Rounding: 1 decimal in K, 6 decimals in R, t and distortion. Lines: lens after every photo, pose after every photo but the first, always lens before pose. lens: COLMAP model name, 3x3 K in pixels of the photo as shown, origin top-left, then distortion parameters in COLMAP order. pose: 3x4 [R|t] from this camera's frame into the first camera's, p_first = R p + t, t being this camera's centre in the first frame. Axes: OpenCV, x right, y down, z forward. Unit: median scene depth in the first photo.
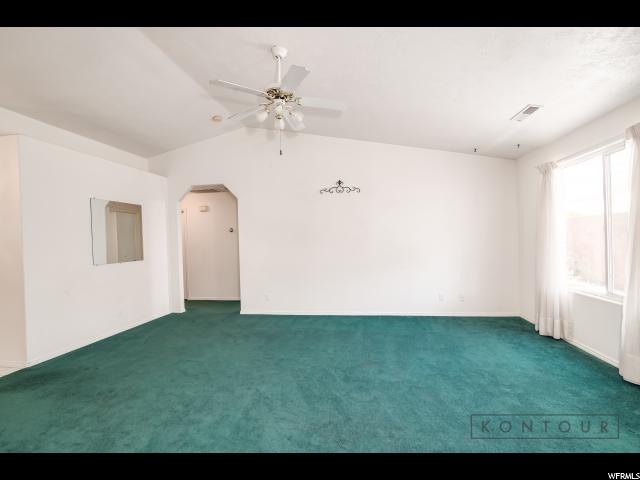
lens RADIAL K [[275.4, 0, 317.7], [0, 275.4, 233.3], [0, 0, 1]] dist [-0.013743, 0.000001]
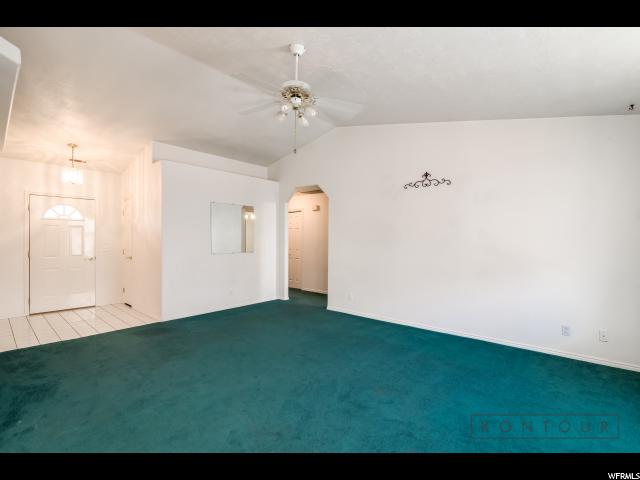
lens RADIAL K [[275.4, 0, 317.7], [0, 275.4, 233.3], [0, 0, 1]] dist [-0.013743, 0.000001]
pose [[0.870171, 0.025189, -0.492106, 0.211311], [-0.021990, 0.999683, 0.012286, -0.004715], [0.492259, 0.000130, 0.870449, 0.085331]]
